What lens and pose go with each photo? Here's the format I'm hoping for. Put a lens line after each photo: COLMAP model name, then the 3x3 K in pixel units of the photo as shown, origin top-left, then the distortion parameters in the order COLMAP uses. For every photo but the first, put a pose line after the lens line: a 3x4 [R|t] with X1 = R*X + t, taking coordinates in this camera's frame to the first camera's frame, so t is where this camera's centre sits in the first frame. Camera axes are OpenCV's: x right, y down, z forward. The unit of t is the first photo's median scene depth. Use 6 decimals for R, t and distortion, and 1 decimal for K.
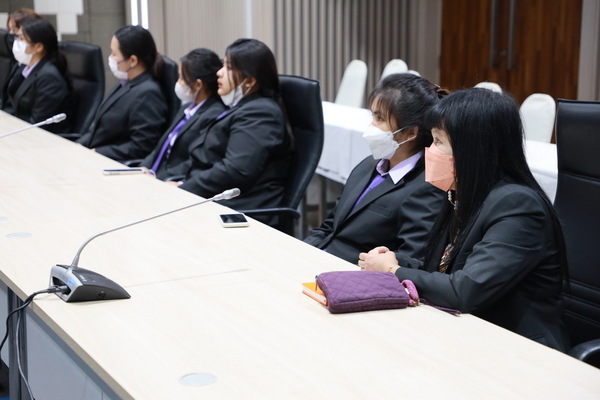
lens RADIAL K [[1205.8, 0, 301.8], [0, 1205.8, 198.1], [0, 0, 1]] dist [0.423120, 0.000000]
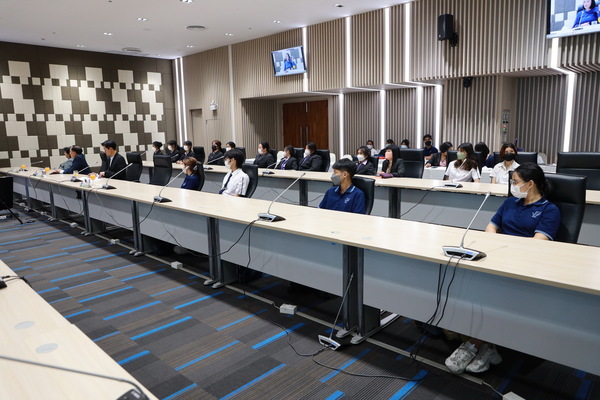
lens RADIAL K [[439.0, 0, 300.0], [0, 439.0, 195.9], [0, 0, 1]] dist [-0.051882, 0.007810]
pose [[0.934744, -0.062207, 0.349835, -0.719778], [0.073427, 0.997122, -0.018888, 0.115083], [-0.347653, 0.043343, 0.936621, -0.628736]]
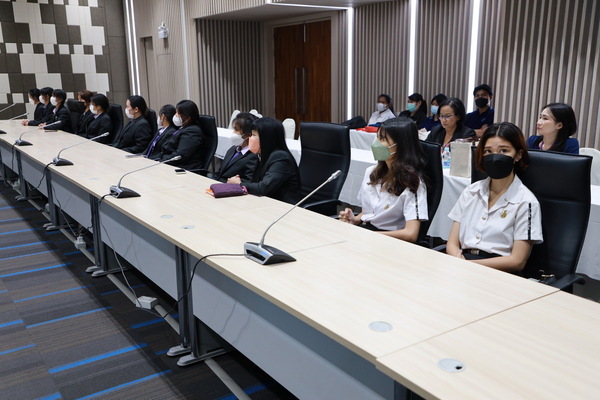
lens RADIAL K [[575.1, 0, 301.0], [0, 575.1, 202.9], [0, 0, 1]] dist [0.048325, 0.000000]
pose [[0.989809, -0.032280, 0.138696, 0.020020], [0.026044, 0.998577, 0.046542, 0.028852], [-0.140001, -0.042456, 0.989241, -0.194111]]
